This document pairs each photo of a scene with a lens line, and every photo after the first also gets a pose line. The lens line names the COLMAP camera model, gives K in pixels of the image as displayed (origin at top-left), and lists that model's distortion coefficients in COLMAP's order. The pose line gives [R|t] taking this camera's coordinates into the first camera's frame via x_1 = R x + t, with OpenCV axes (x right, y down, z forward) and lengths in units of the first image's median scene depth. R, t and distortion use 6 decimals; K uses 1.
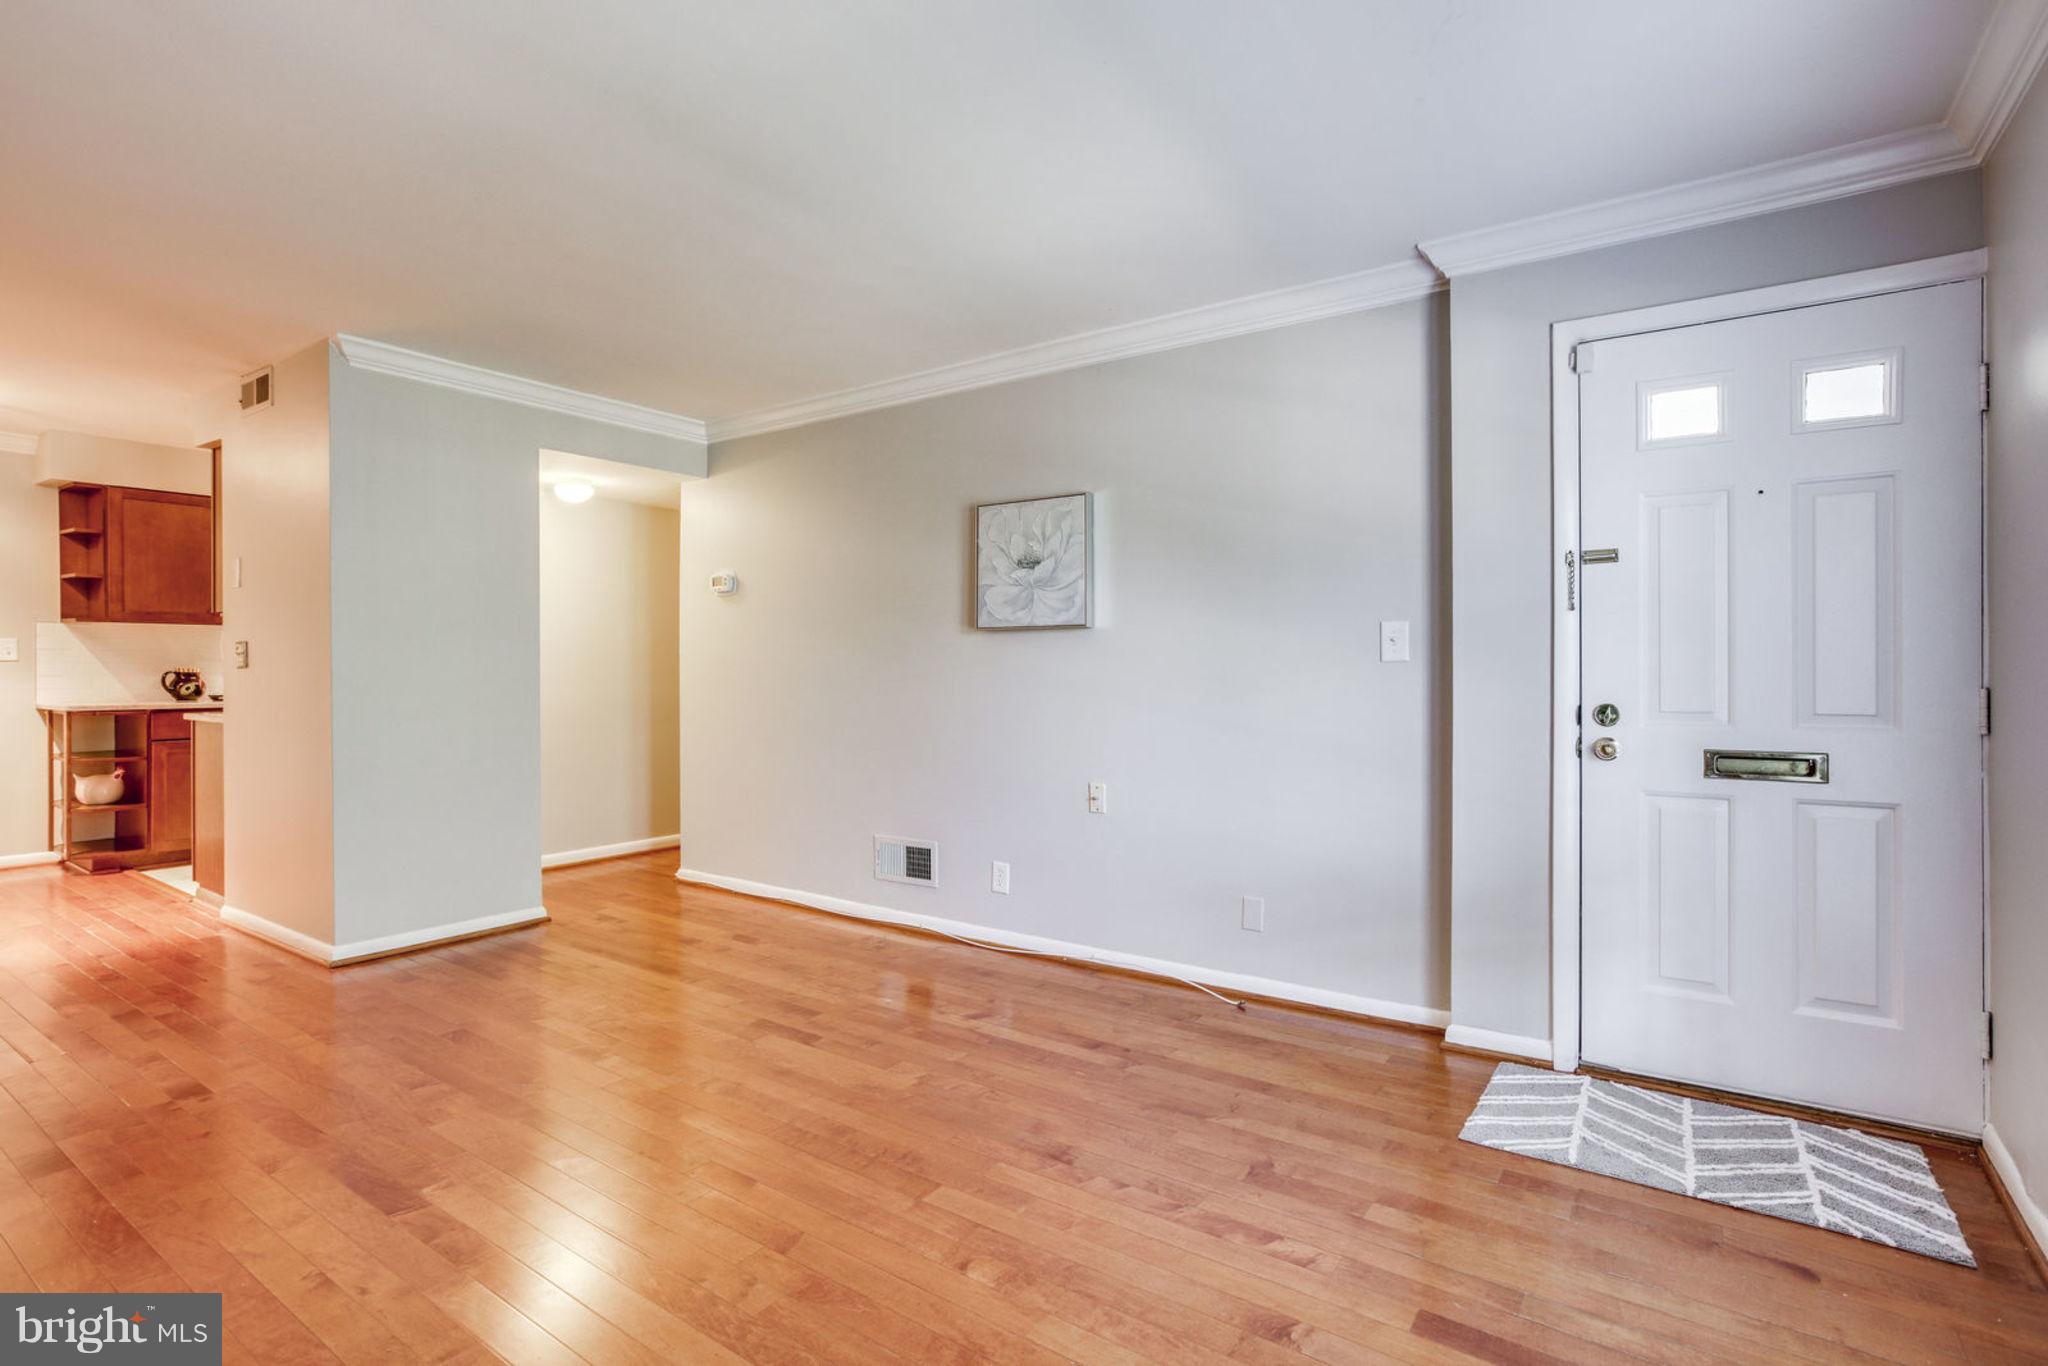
lens RADIAL K [[975.5, 0, 1032.5], [0, 975.5, 678.9], [0, 0, 1]] dist [-0.036740, 0.017581]
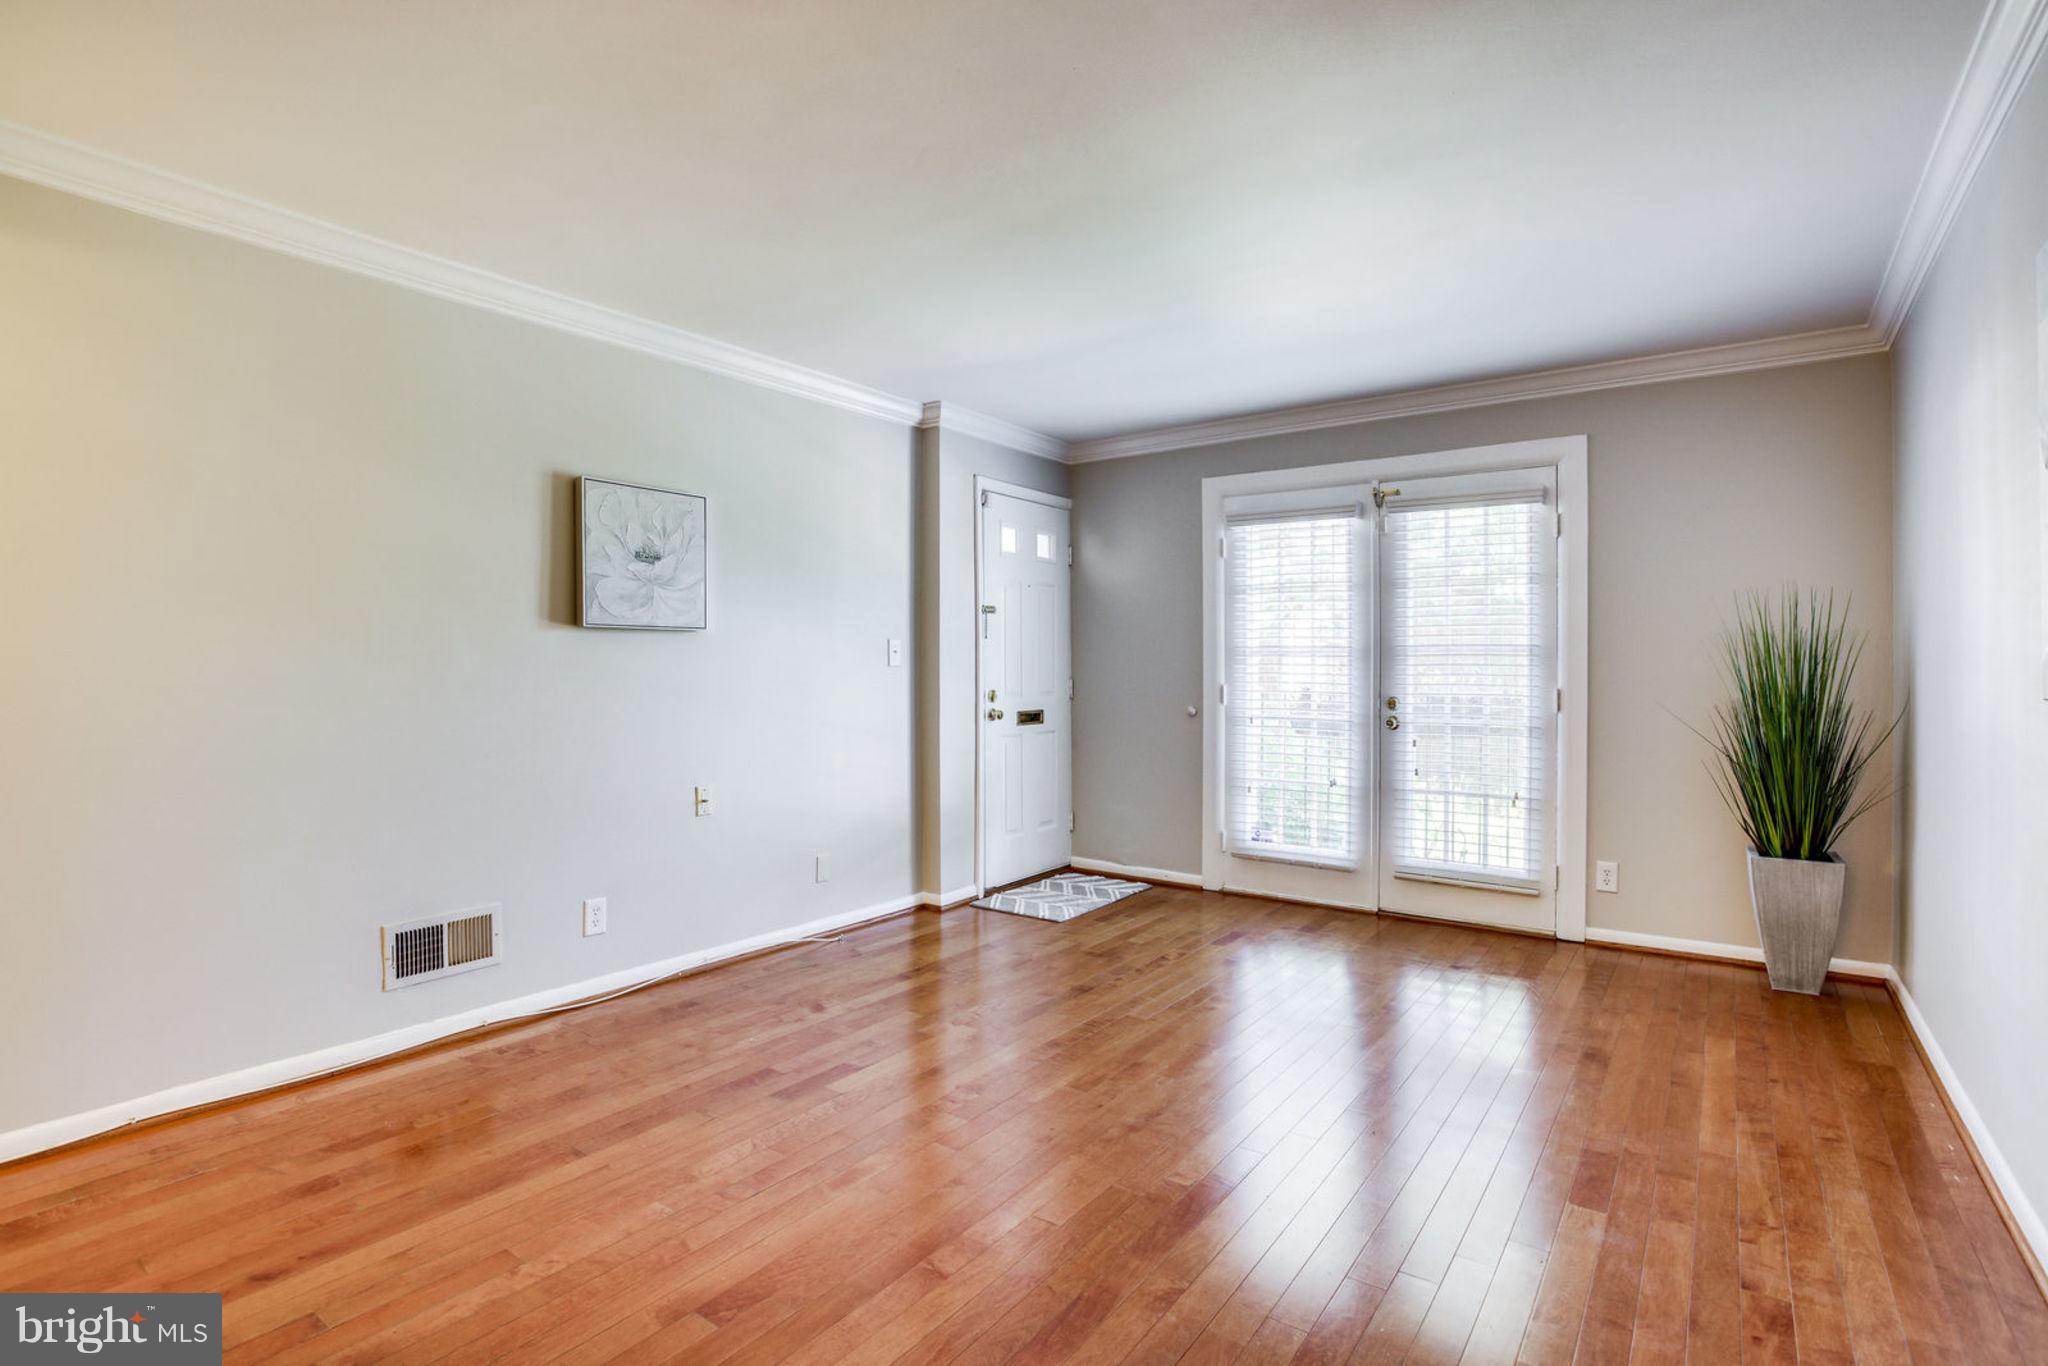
lens RADIAL K [[975.5, 0, 1032.5], [0, 975.5, 678.9], [0, 0, 1]] dist [-0.036740, 0.017581]
pose [[0.036885, -0.014595, 0.999213, -0.904332], [0.006459, 0.999876, 0.014366, -0.015452], [-0.999299, 0.005924, 0.036975, 0.610247]]
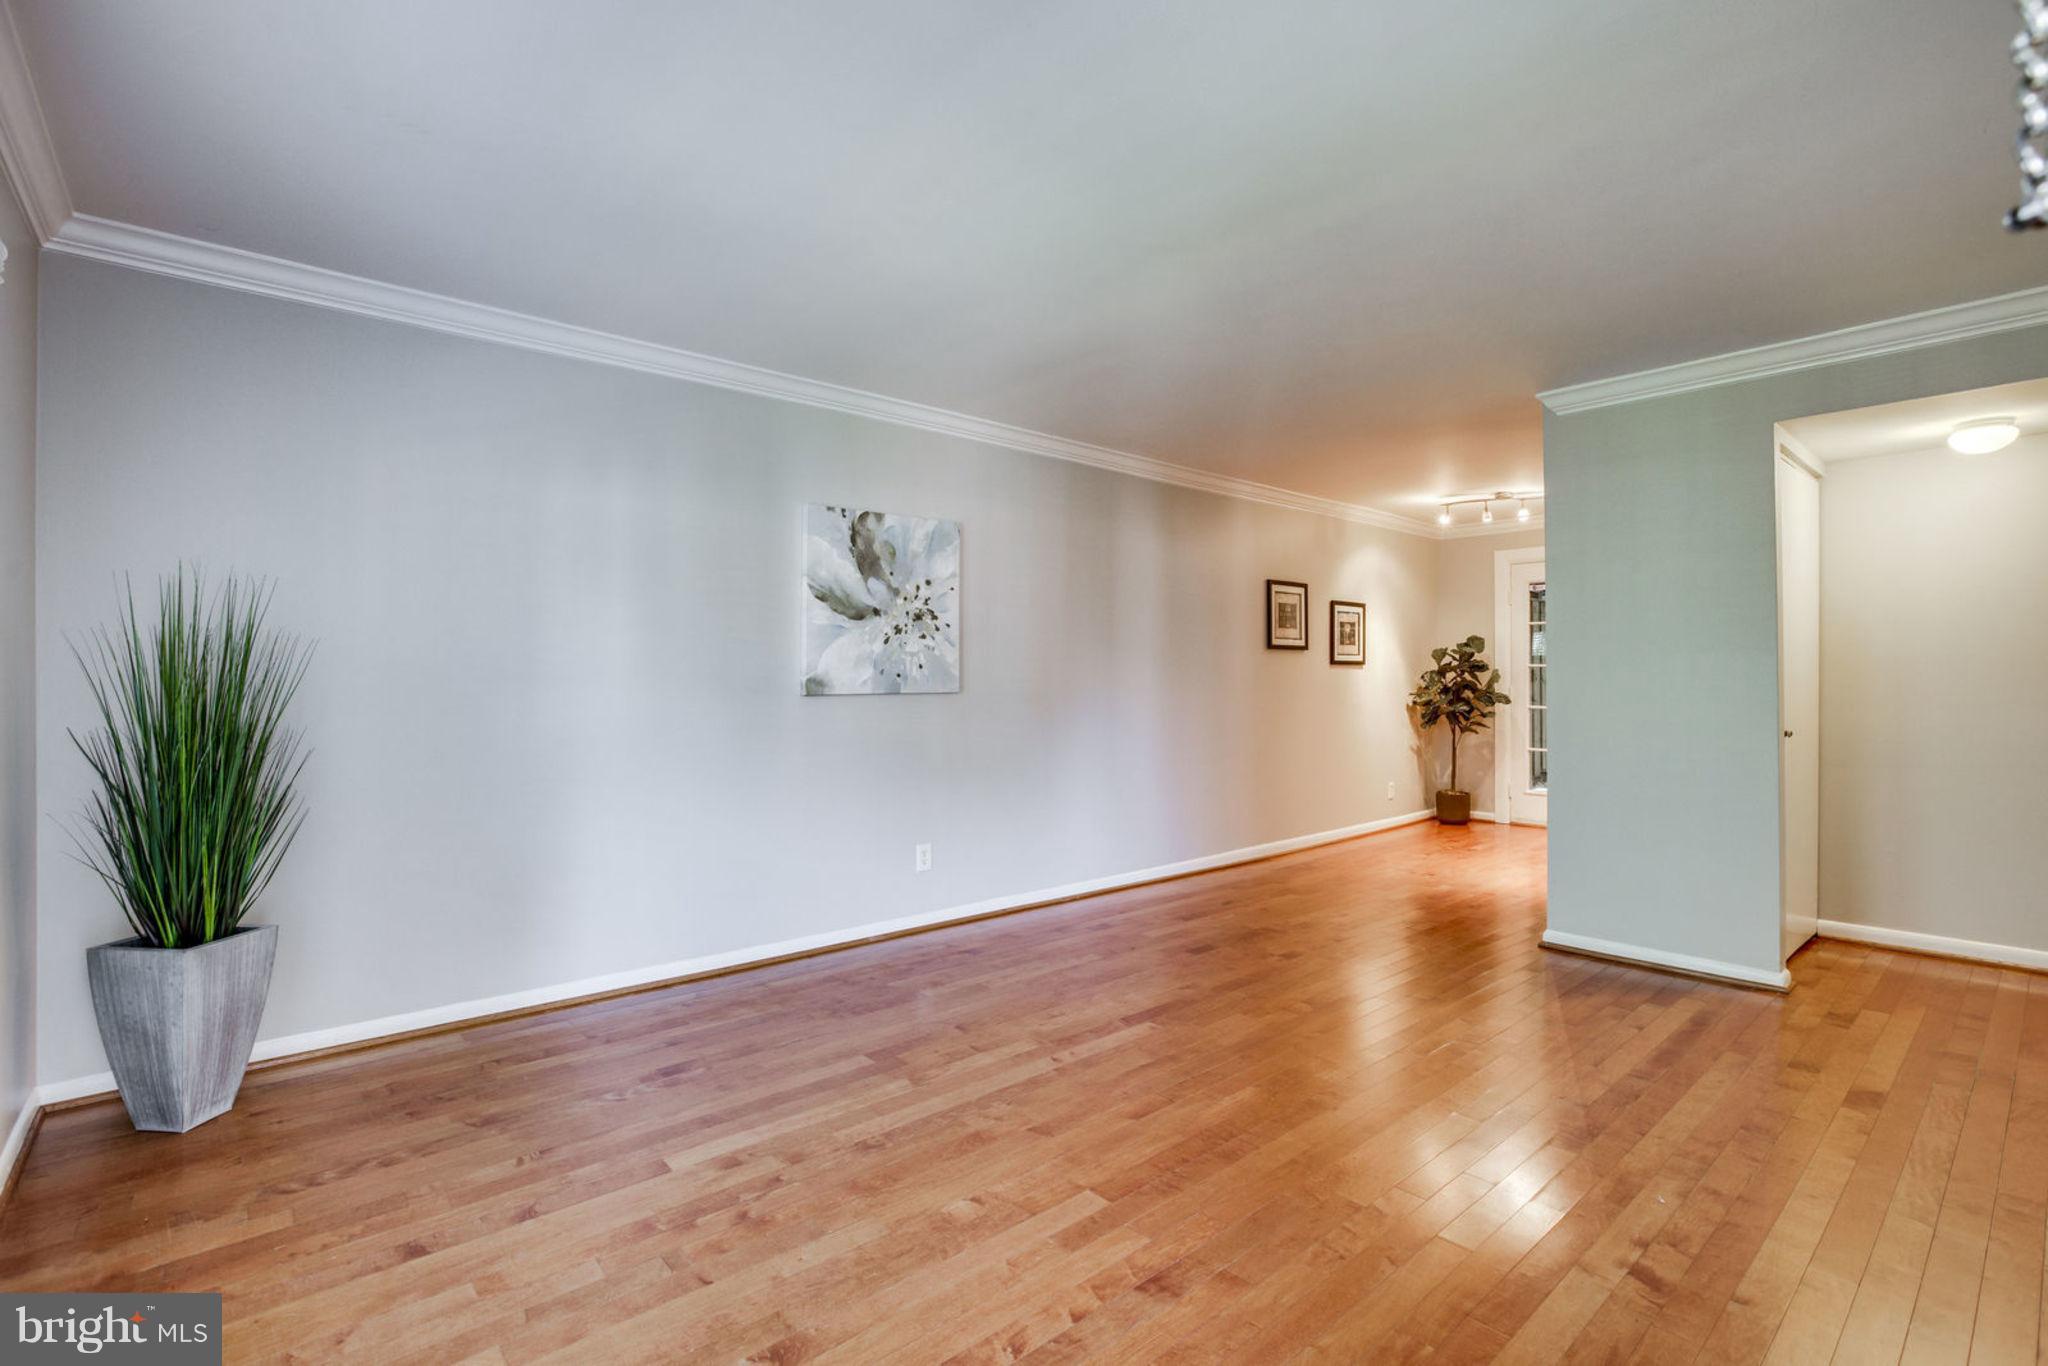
lens RADIAL K [[975.5, 0, 1032.5], [0, 975.5, 678.9], [0, 0, 1]] dist [-0.036740, 0.017581]
pose [[-0.250338, -0.001917, -0.968157, 0.503931], [-0.010414, 0.999946, 0.000713, -0.011977], [0.968103, 0.010260, -0.250344, 0.651574]]
